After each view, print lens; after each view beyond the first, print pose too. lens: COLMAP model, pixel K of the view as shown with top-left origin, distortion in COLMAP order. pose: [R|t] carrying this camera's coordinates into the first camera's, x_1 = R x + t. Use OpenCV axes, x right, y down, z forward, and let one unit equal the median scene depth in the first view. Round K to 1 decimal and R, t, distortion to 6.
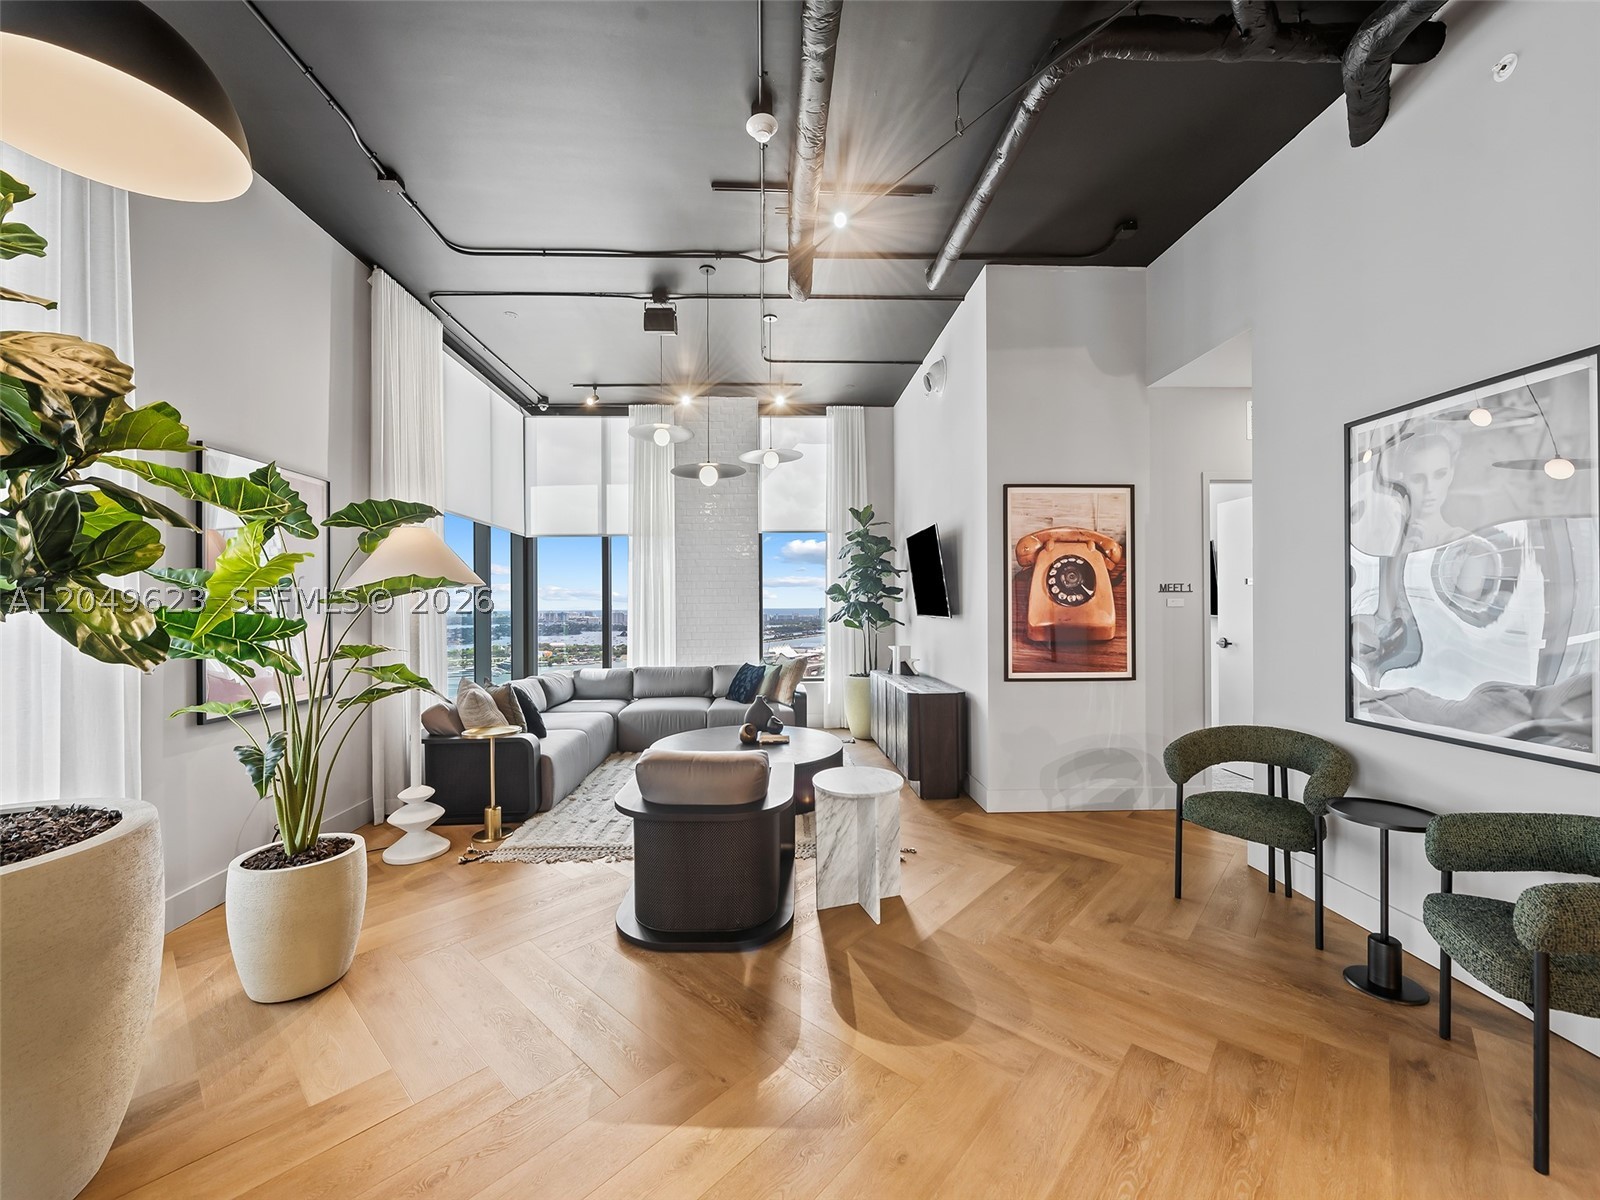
lens RADIAL K [[658.5, 0, 809.0], [0, 658.5, 605.7], [0, 0, 1]] dist [0.001271, -0.000504]
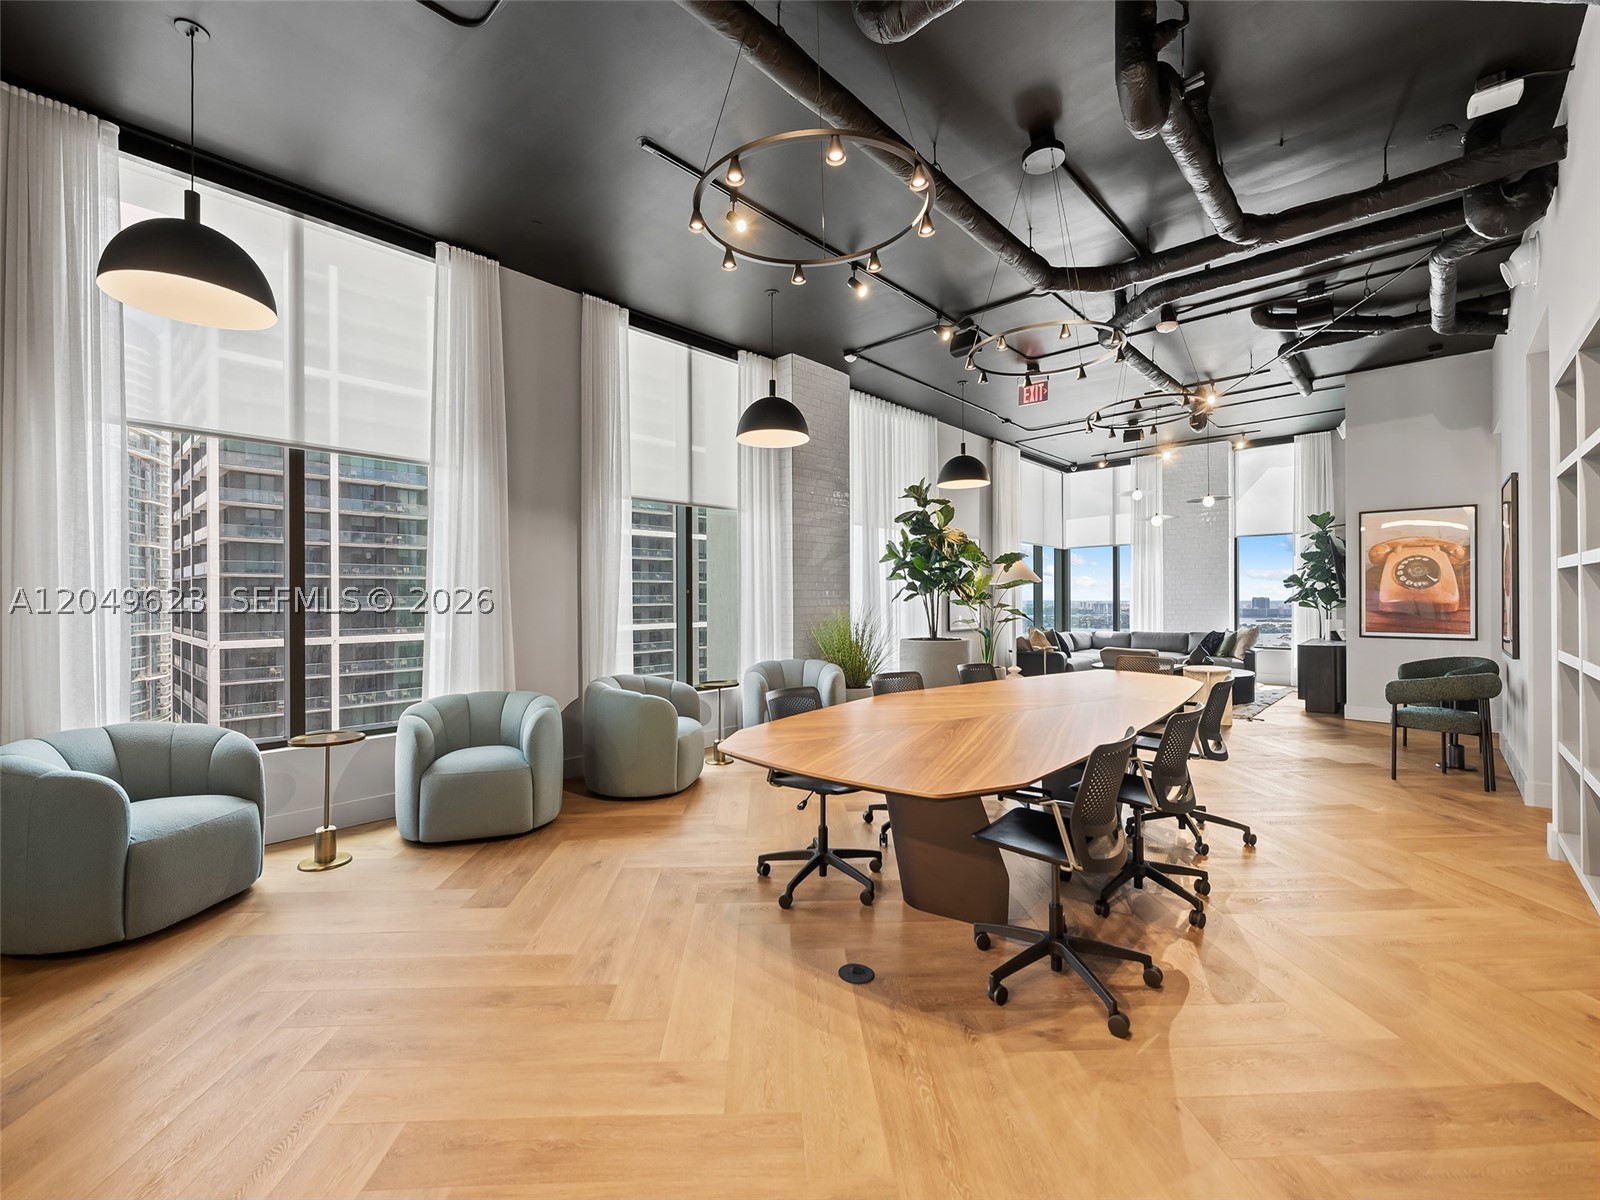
lens RADIAL K [[682.3, 0, 789.9], [0, 682.3, 601.5], [0, 0, 1]] dist [-0.000950, -0.000104]
pose [[0.698335, 0.005067, -0.715754, 0.344881], [0.002506, 0.999952, 0.009524, 0.006776], [0.715767, -0.008444, 0.698288, -0.748021]]
